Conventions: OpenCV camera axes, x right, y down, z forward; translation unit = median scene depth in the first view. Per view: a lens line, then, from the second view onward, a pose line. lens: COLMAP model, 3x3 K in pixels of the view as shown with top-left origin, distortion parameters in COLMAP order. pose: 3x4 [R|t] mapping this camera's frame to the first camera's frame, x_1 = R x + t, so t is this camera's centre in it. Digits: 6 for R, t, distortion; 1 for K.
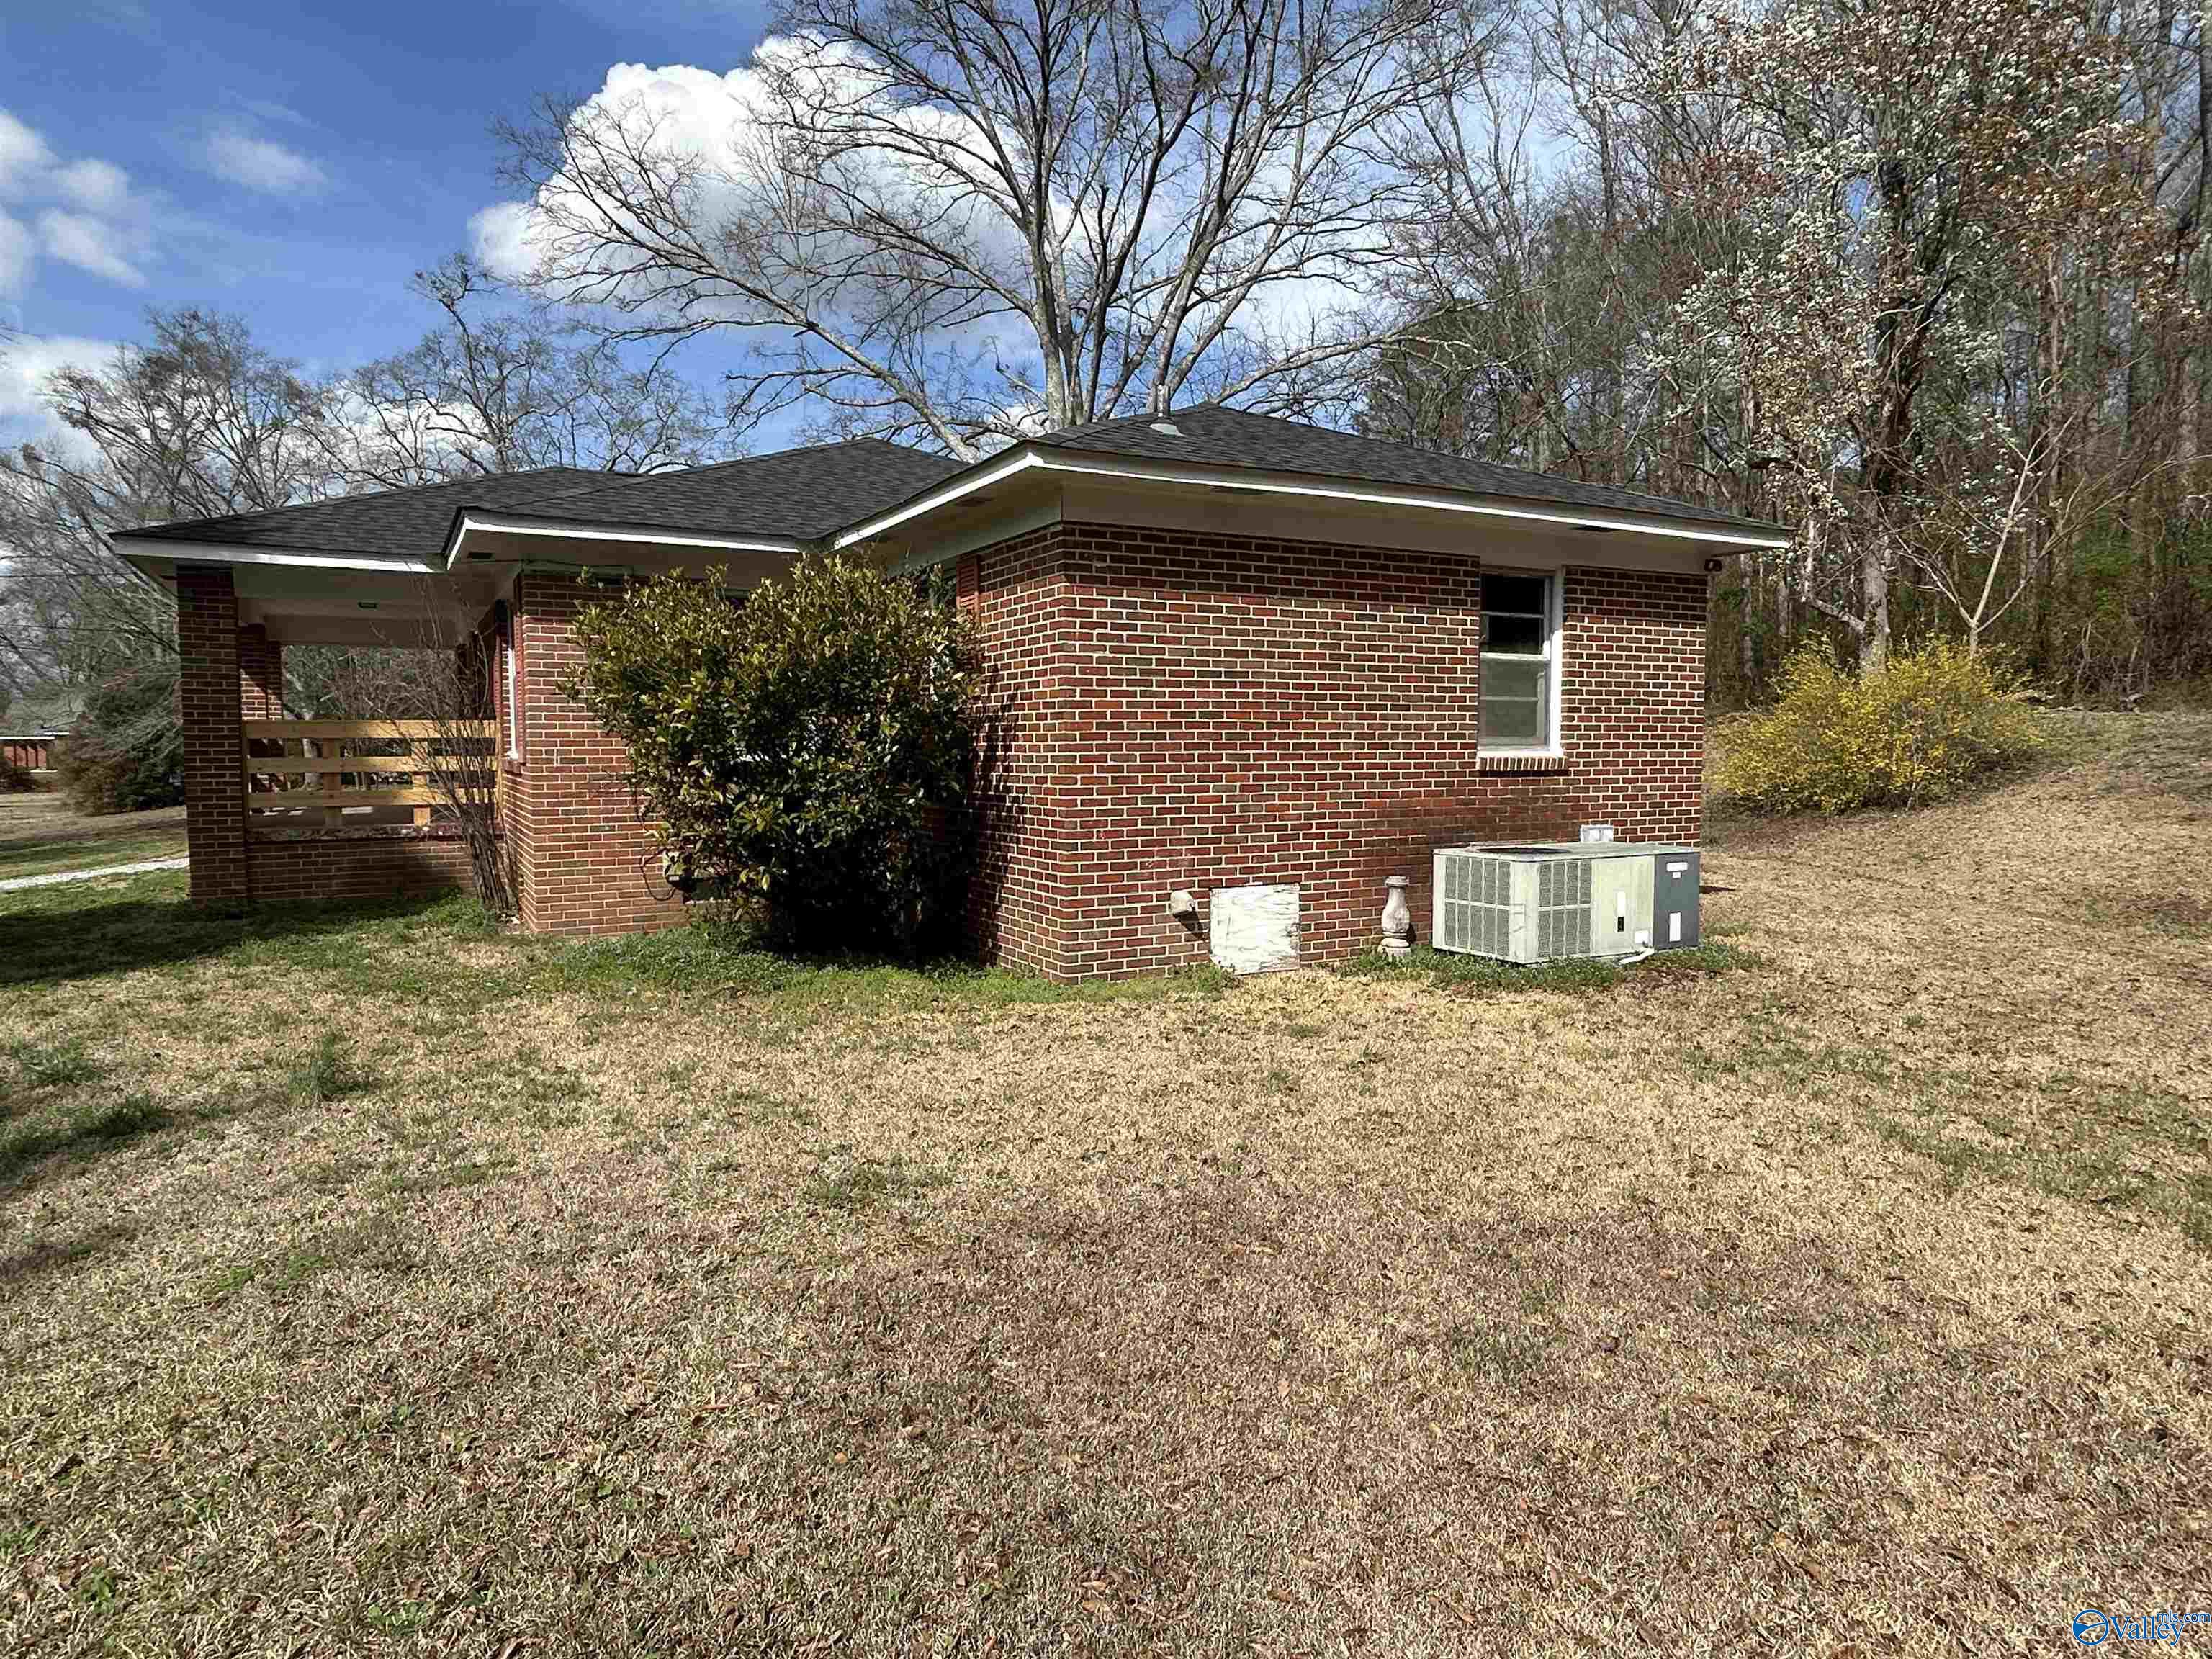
lens RADIAL K [[1301.4, 0, 1106.8], [0, 1301.4, 829.4], [0, 0, 1]] dist [-0.002252, -0.000687]
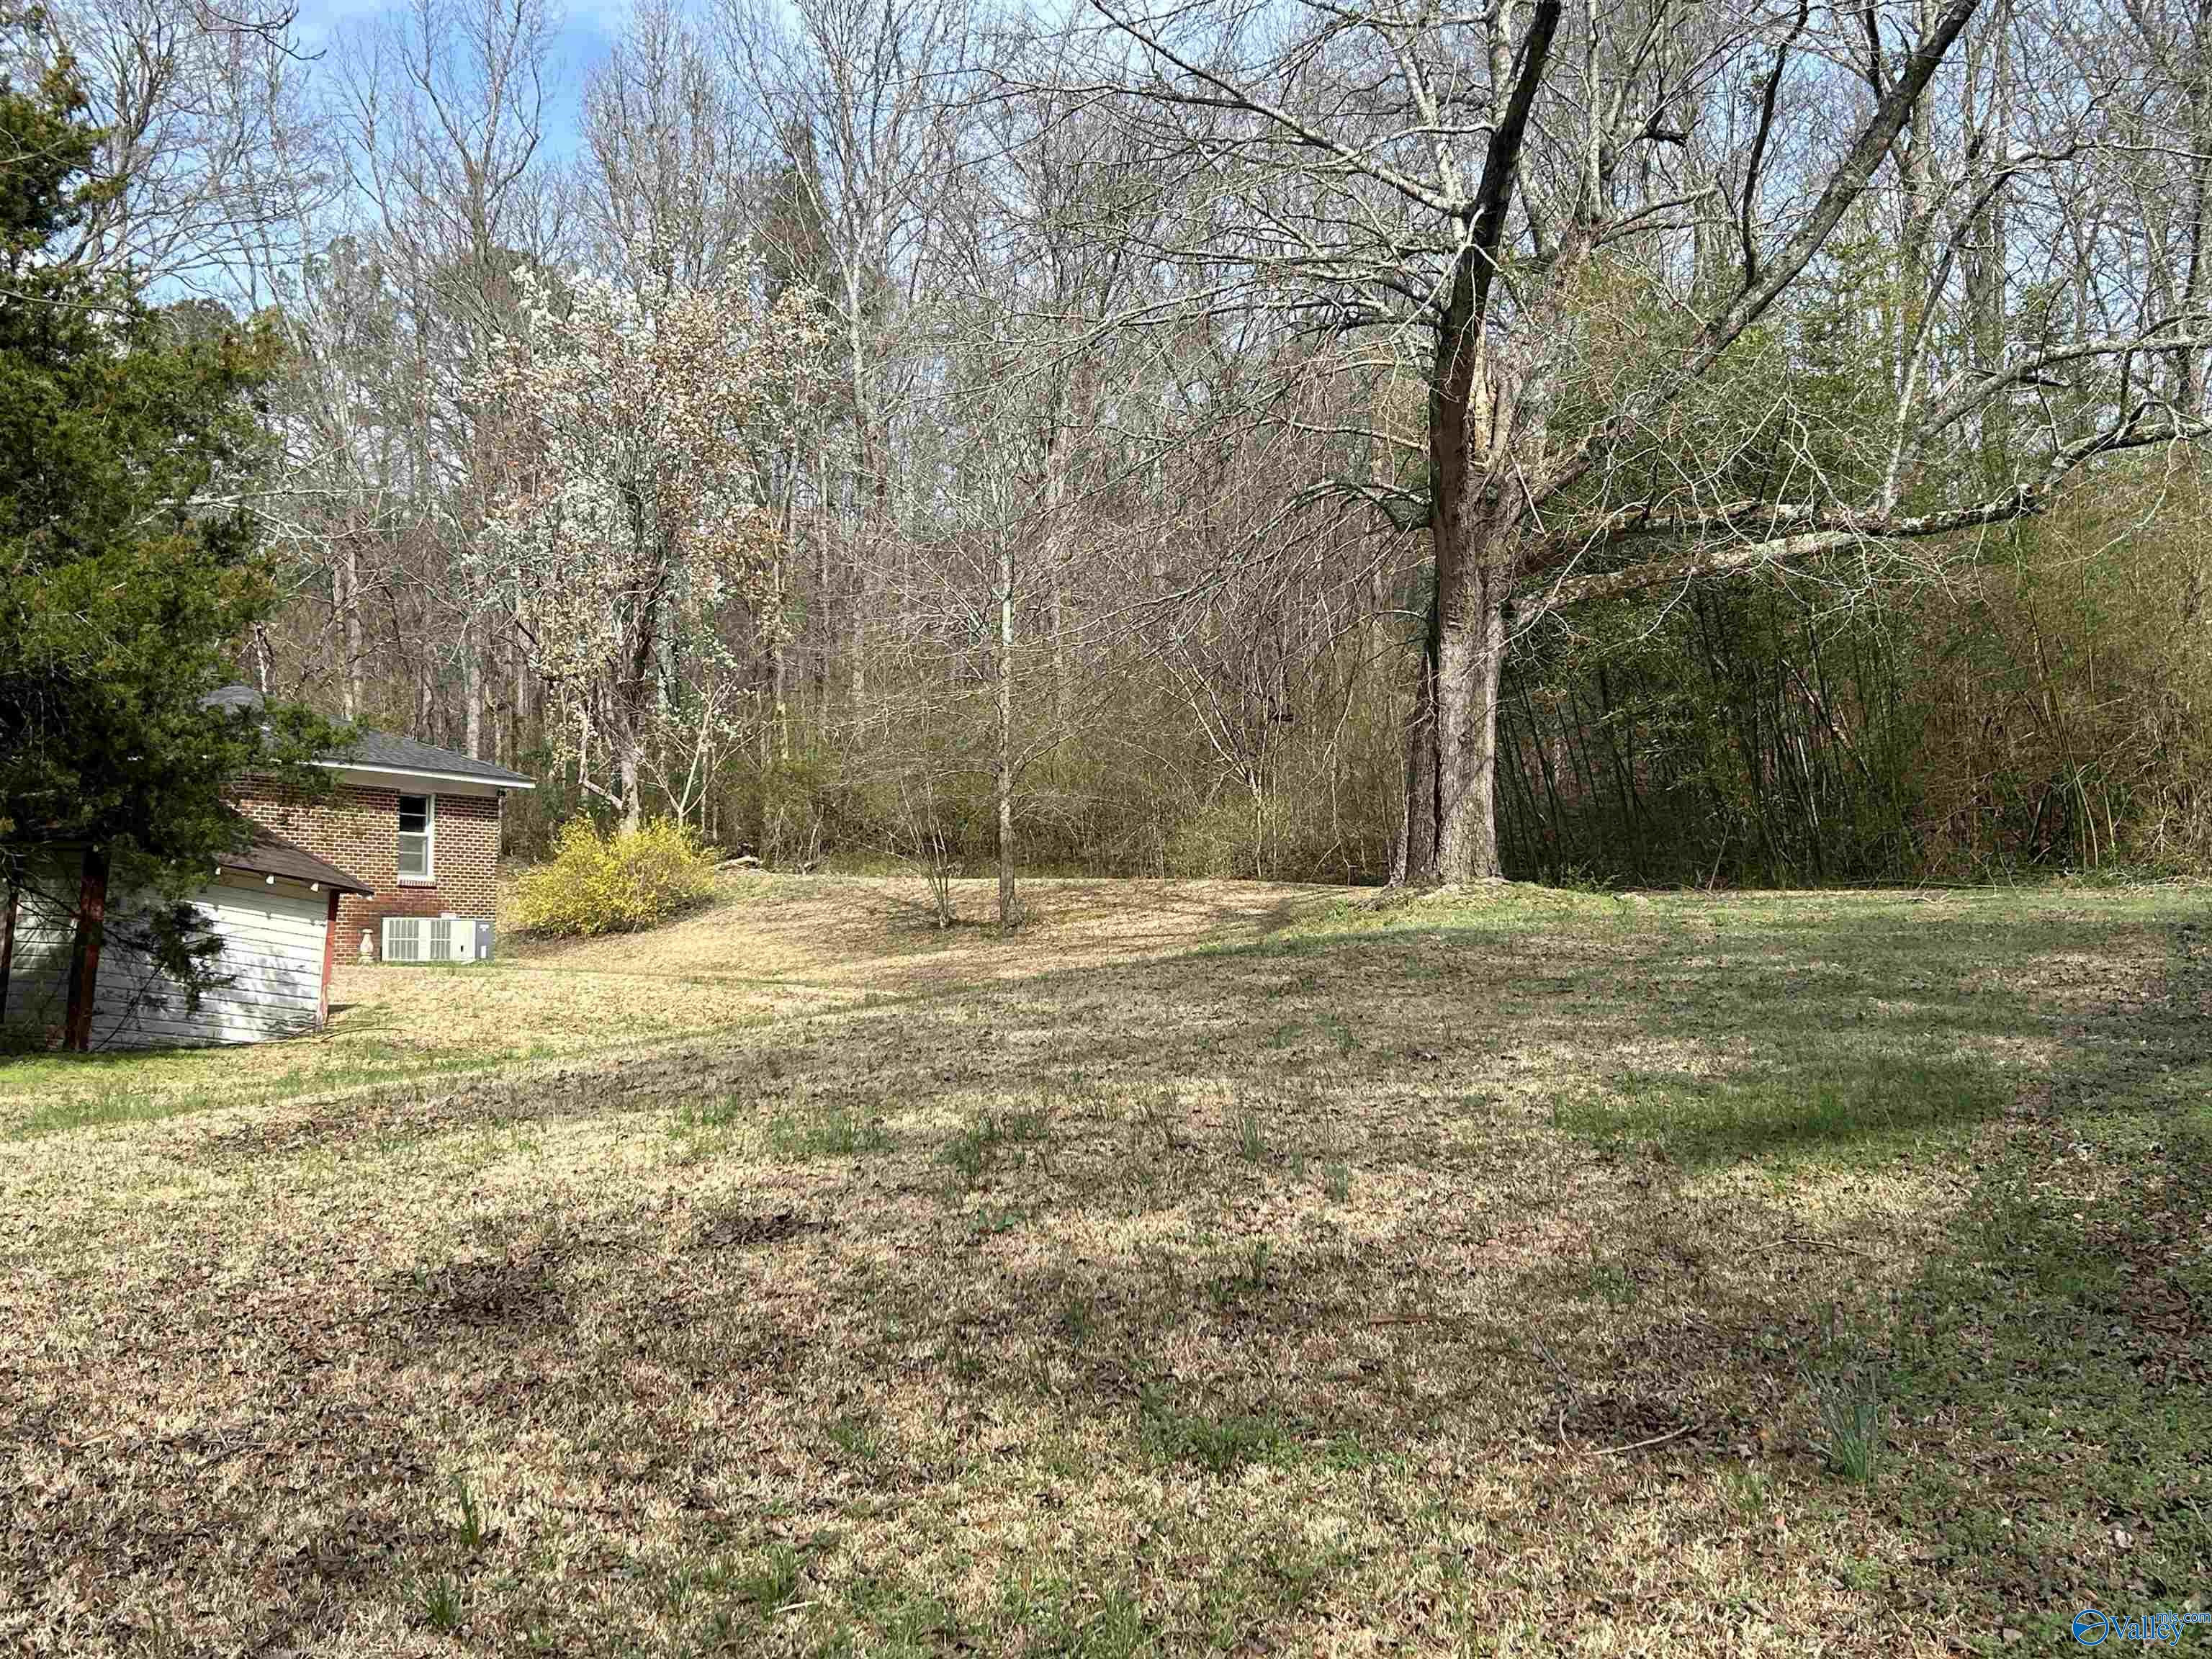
lens RADIAL K [[2380.8, 0, 1106.9], [0, 2380.8, 830.2], [0, 0, 1]] dist [0.010248, 0.000000]
pose [[0.789005, 0.036364, 0.613310, -0.887165], [0.029635, 0.994832, -0.097109, 0.206141], [-0.613672, 0.094795, 0.783850, -2.069572]]
